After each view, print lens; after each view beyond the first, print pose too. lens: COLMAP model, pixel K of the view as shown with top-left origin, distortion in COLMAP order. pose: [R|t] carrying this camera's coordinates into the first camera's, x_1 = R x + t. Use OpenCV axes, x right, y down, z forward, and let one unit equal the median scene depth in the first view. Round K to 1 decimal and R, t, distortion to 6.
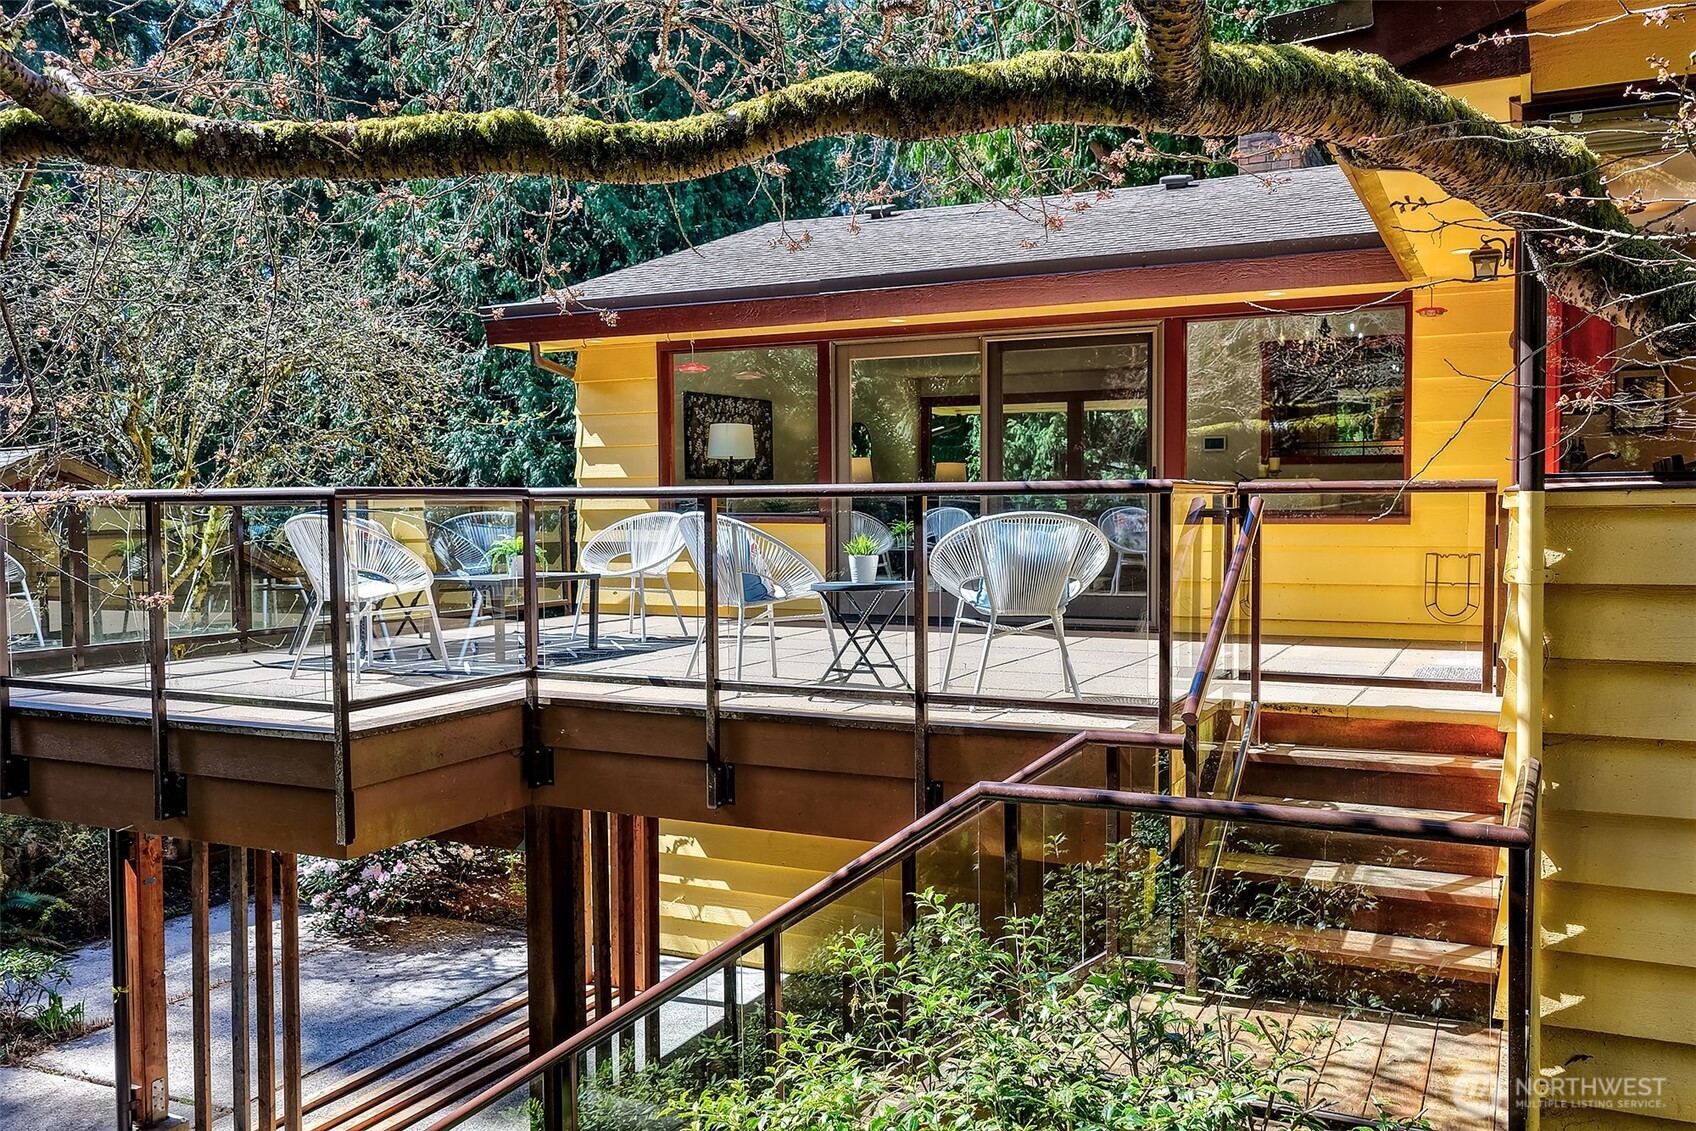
lens RADIAL K [[1405.9, 0, 848.0], [0, 1405.9, 565.5], [0, 0, 1]] dist [0.002986, 0.008122]
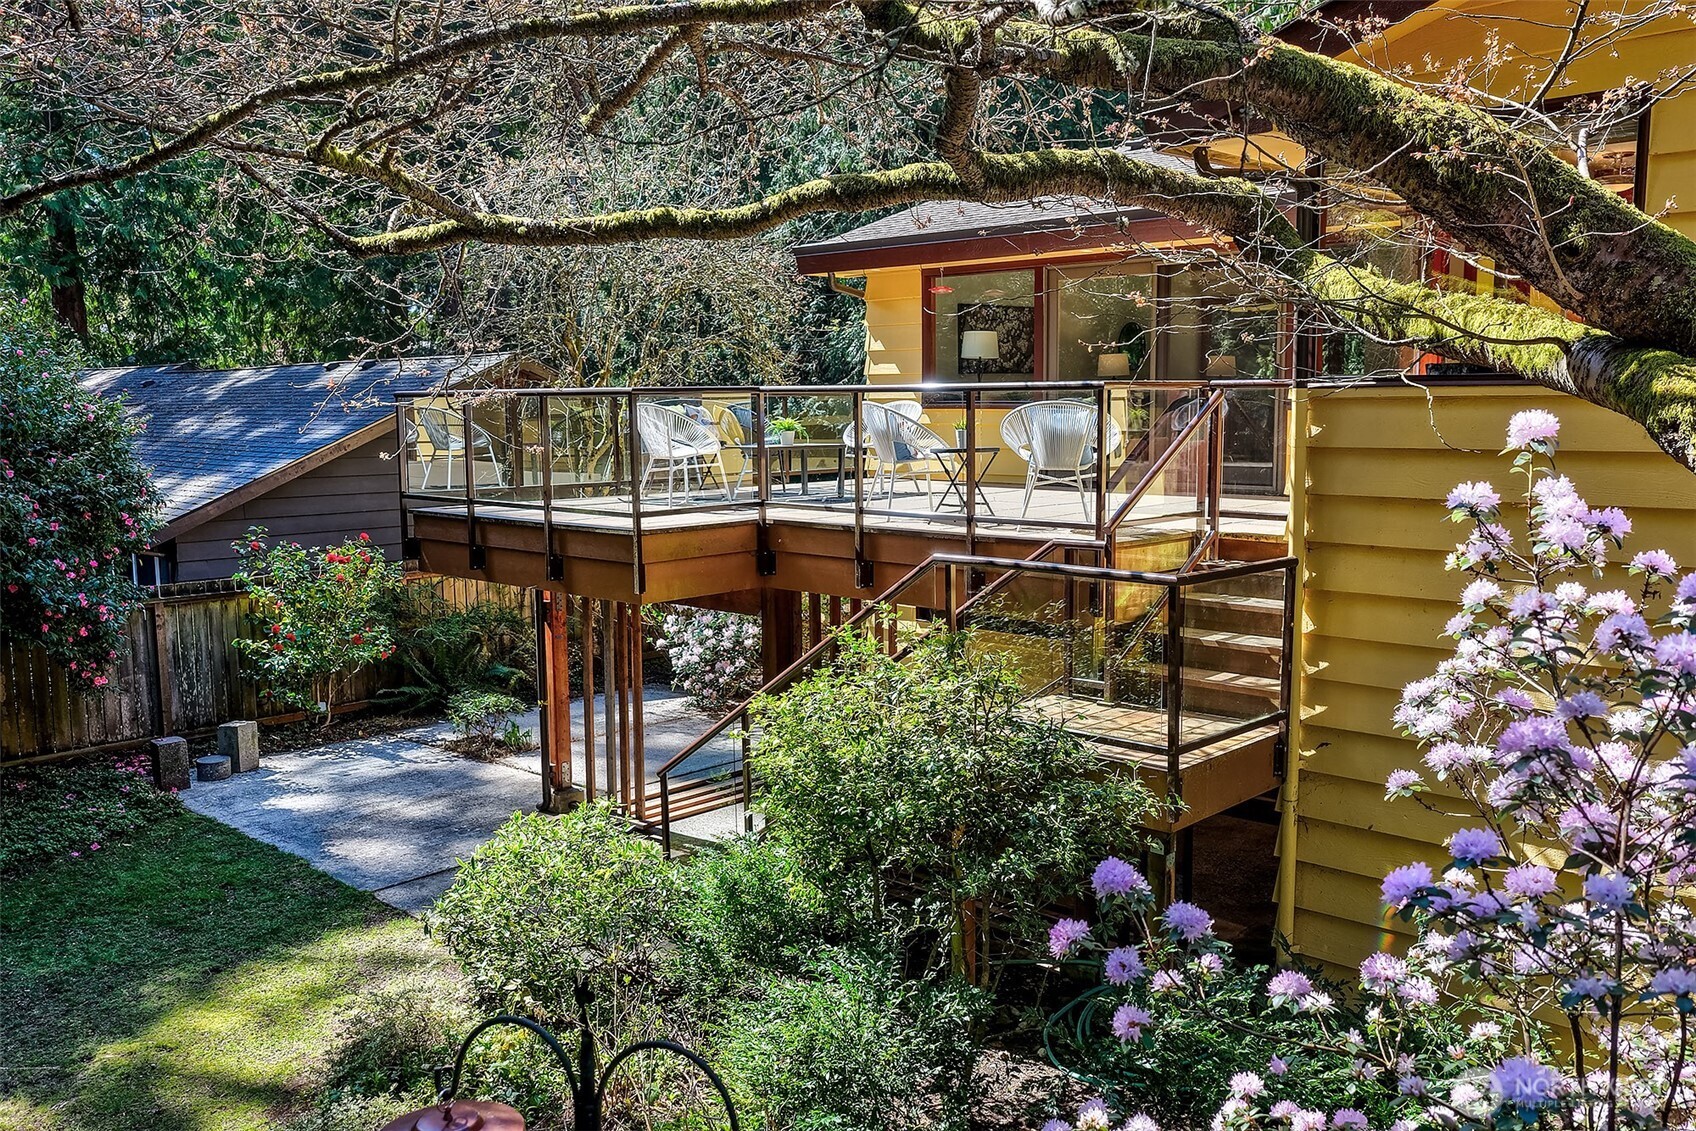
lens RADIAL K [[1405.9, 0, 848.0], [0, 1405.9, 565.5], [0, 0, 1]] dist [0.002986, 0.008122]
pose [[0.954029, 0.034091, -0.297769, 0.340132], [-0.010191, 0.996625, 0.081451, 0.015793], [0.299541, -0.074672, 0.951157, -0.481579]]
